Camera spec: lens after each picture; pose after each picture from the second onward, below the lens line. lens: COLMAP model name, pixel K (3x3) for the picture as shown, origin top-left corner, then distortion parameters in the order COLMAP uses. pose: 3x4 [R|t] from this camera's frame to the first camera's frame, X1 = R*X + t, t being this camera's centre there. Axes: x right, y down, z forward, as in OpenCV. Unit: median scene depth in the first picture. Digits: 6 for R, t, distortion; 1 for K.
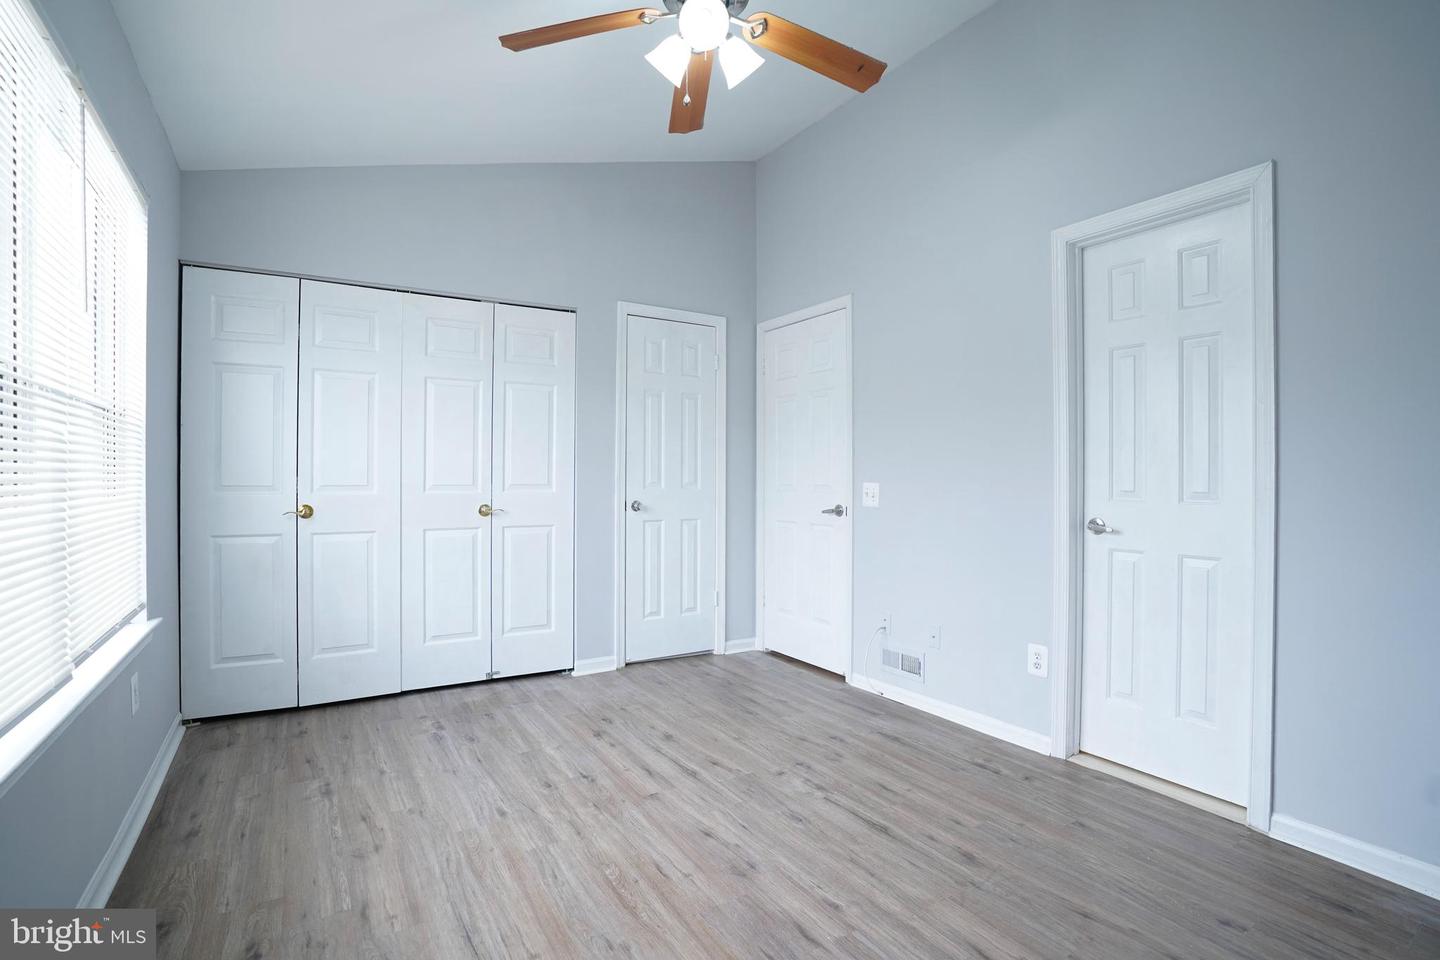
lens RADIAL K [[676.5, 0, 719.4], [0, 676.5, 479.2], [0, 0, 1]] dist [-0.026512, 0.007354]
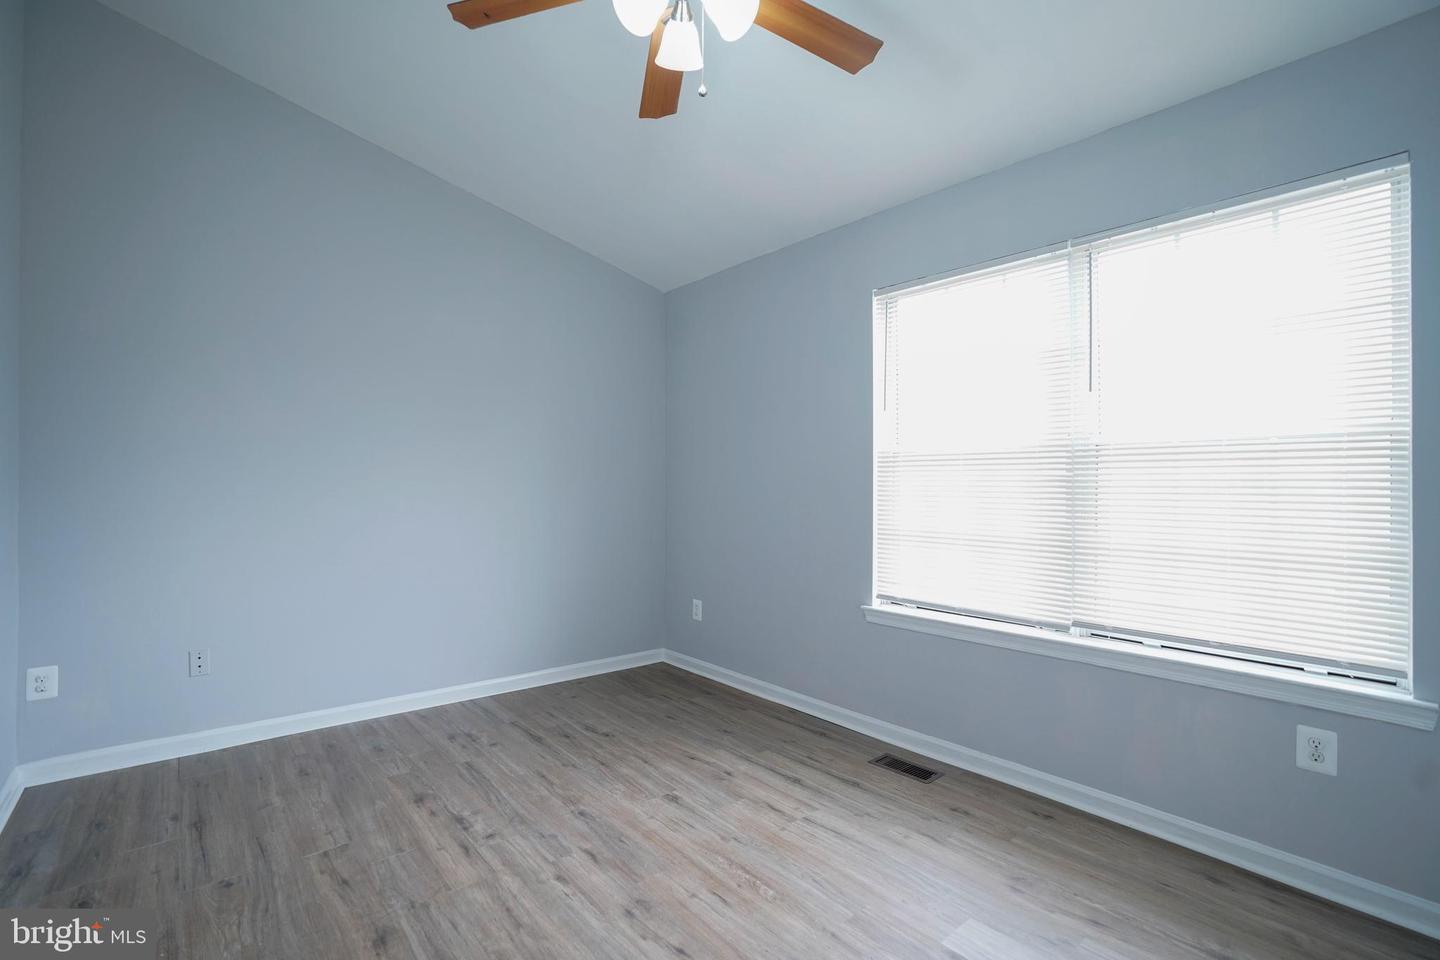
lens RADIAL K [[676.5, 0, 720.3], [0, 676.5, 480.2], [0, 0, 1]] dist [-0.026512, 0.007354]
pose [[-0.991390, -0.003300, -0.130899, 0.049596], [-0.003356, 0.999994, 0.000207, -0.048364], [0.130897, 0.000645, -0.991396, 2.107108]]
